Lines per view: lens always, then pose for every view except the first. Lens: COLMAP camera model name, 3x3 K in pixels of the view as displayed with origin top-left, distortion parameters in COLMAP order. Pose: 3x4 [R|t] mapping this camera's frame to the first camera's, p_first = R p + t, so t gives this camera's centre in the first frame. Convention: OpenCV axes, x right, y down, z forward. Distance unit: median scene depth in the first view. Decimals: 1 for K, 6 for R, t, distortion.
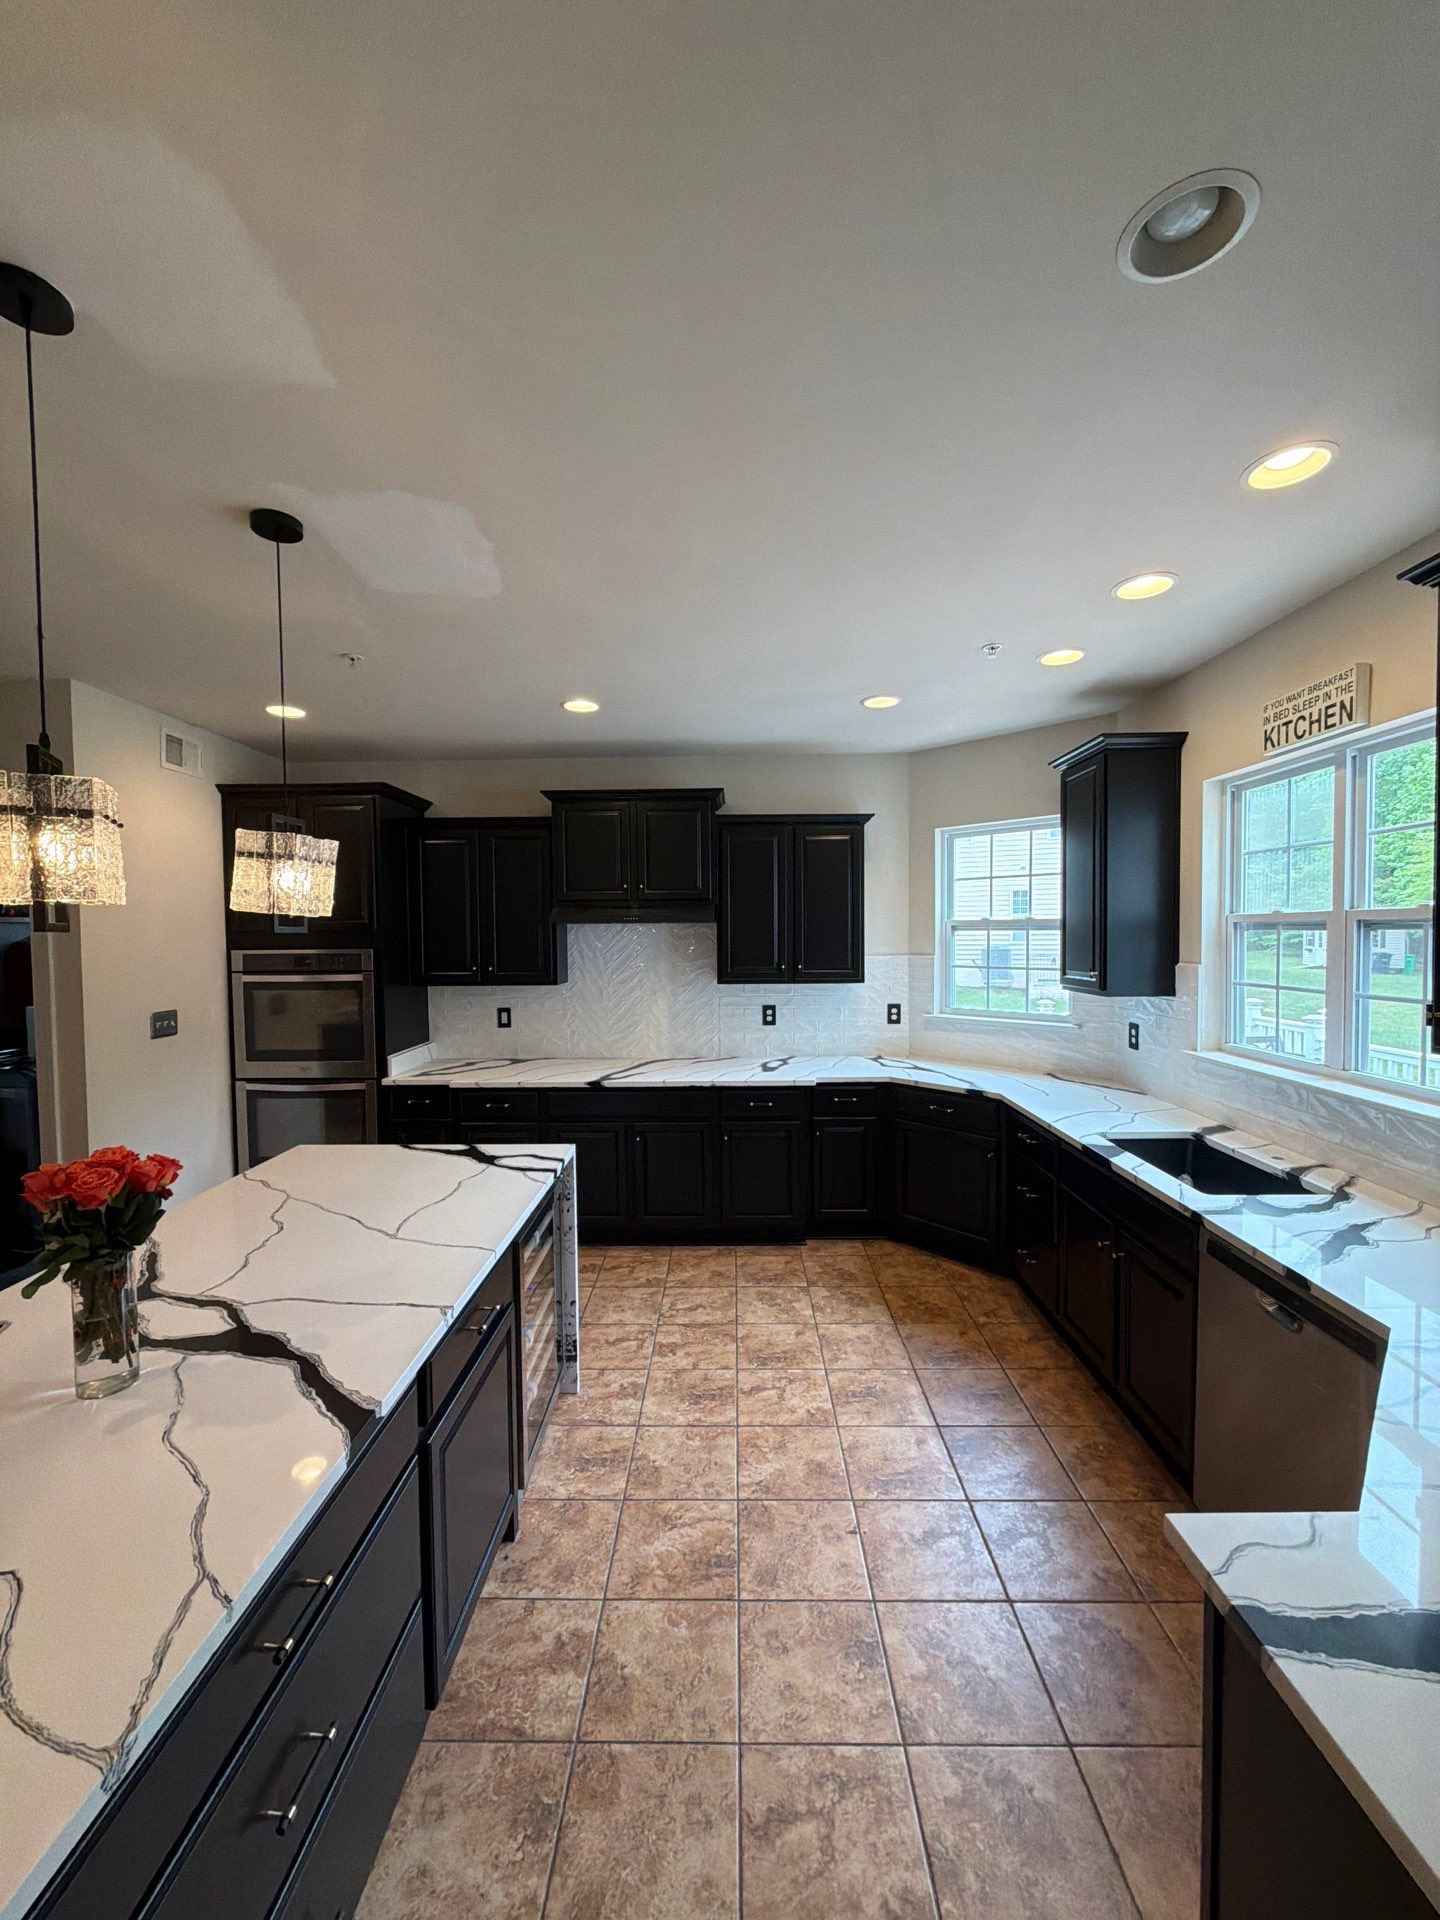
lens RADIAL K [[763.1, 0, 720.0], [0, 763.1, 960.0], [0, 0, 1]] dist [-0.000341, 0.000243]
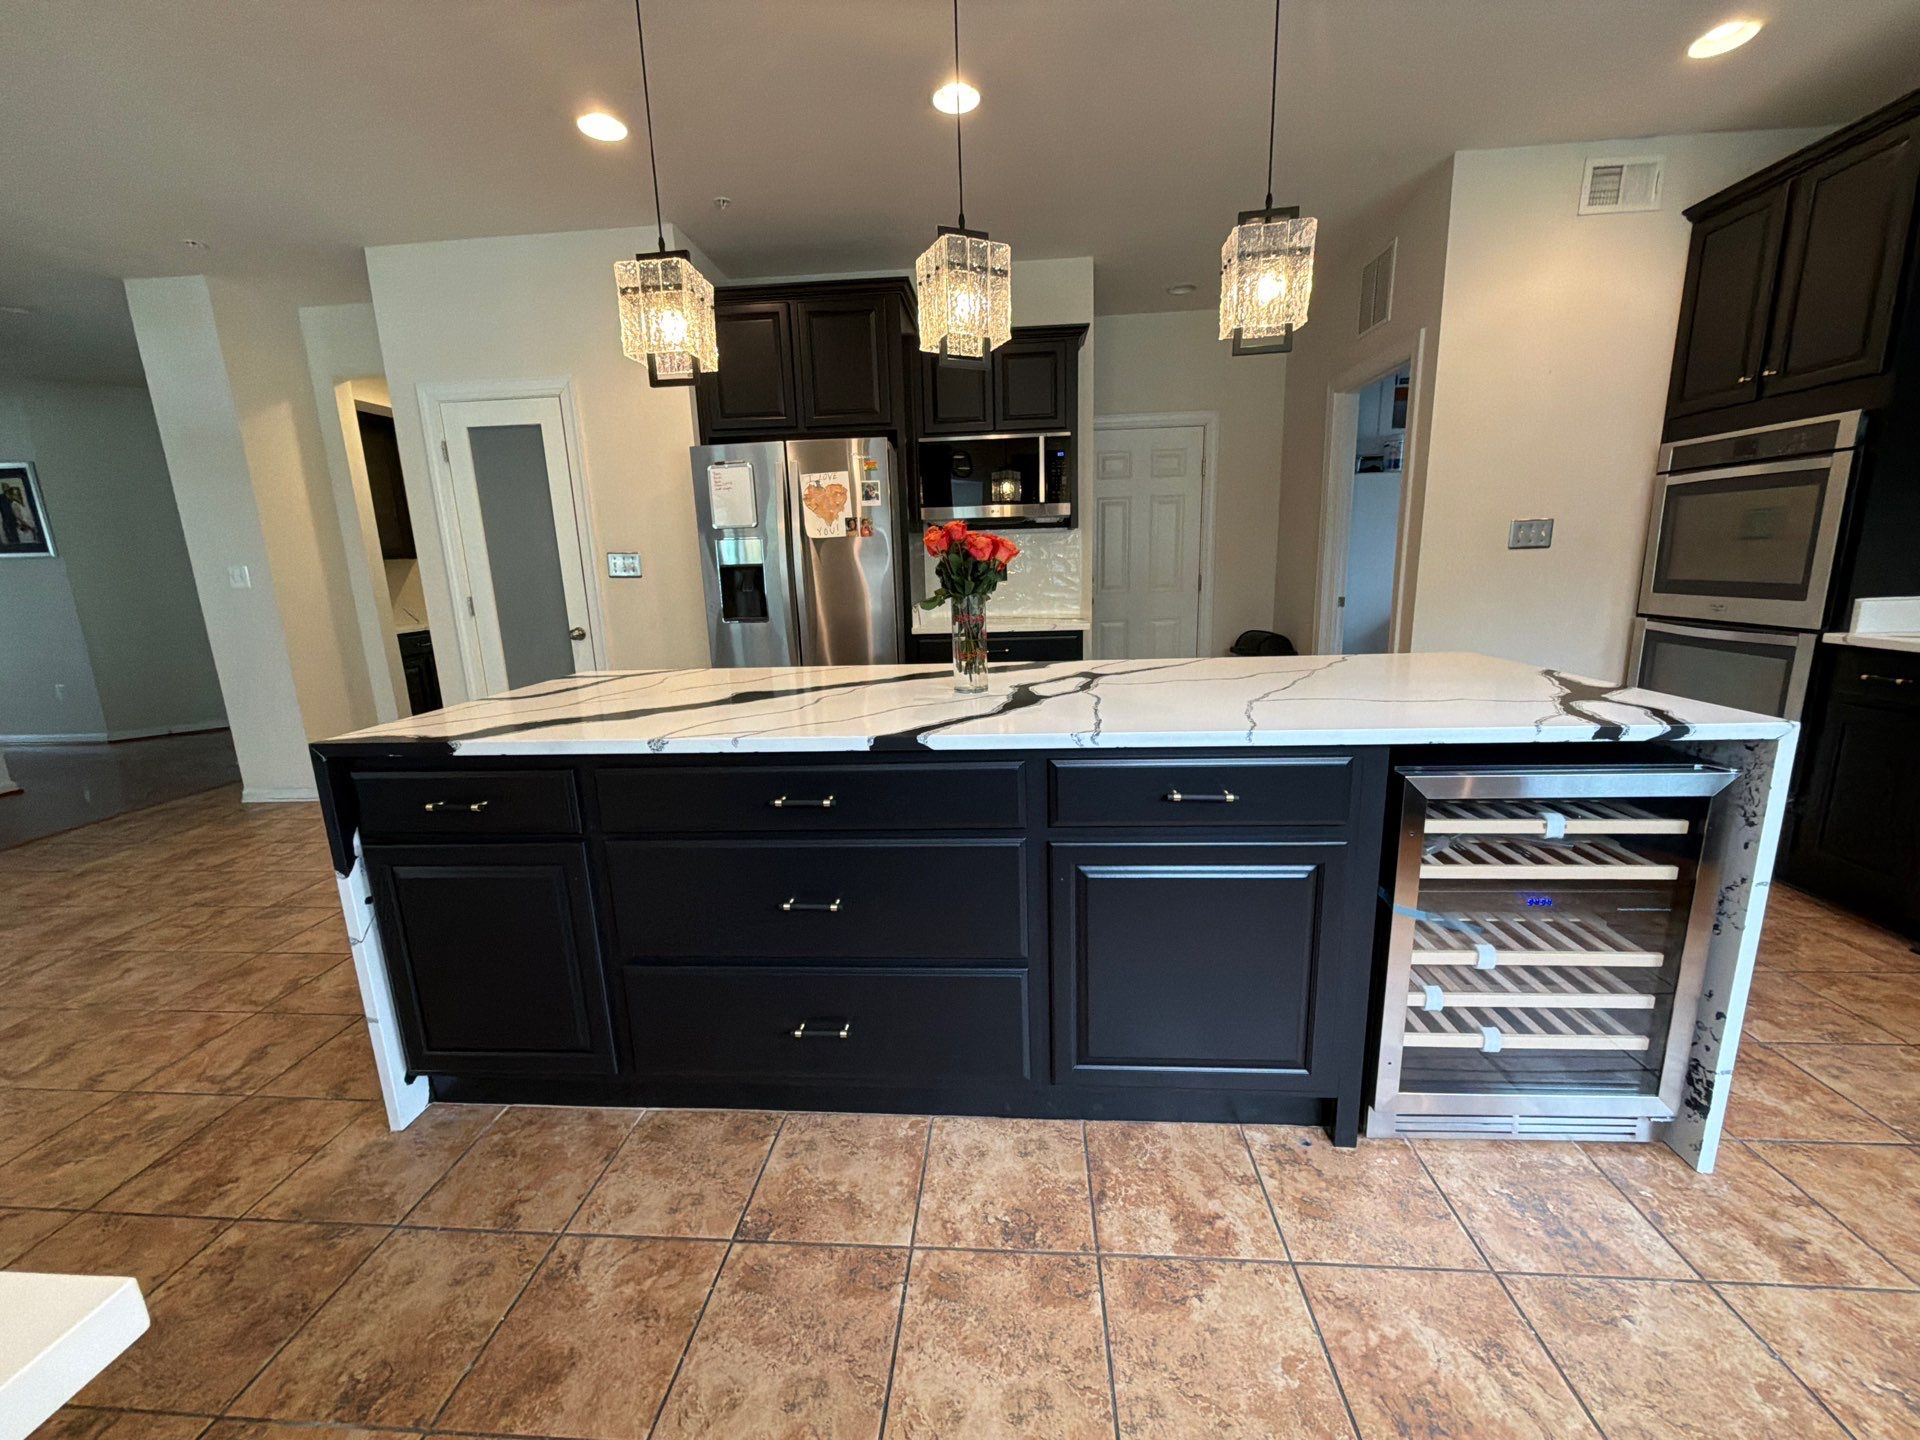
lens RADIAL K [[763.1, 0, 960.8], [0, 763.1, 719.3], [0, 0, 1]] dist [-0.000341, 0.000243]
pose [[-0.061149, 0.214308, -0.974850, 0.245691], [-0.003004, 0.976634, 0.214889, 0.110628], [0.998124, 0.016069, -0.059077, 0.403778]]
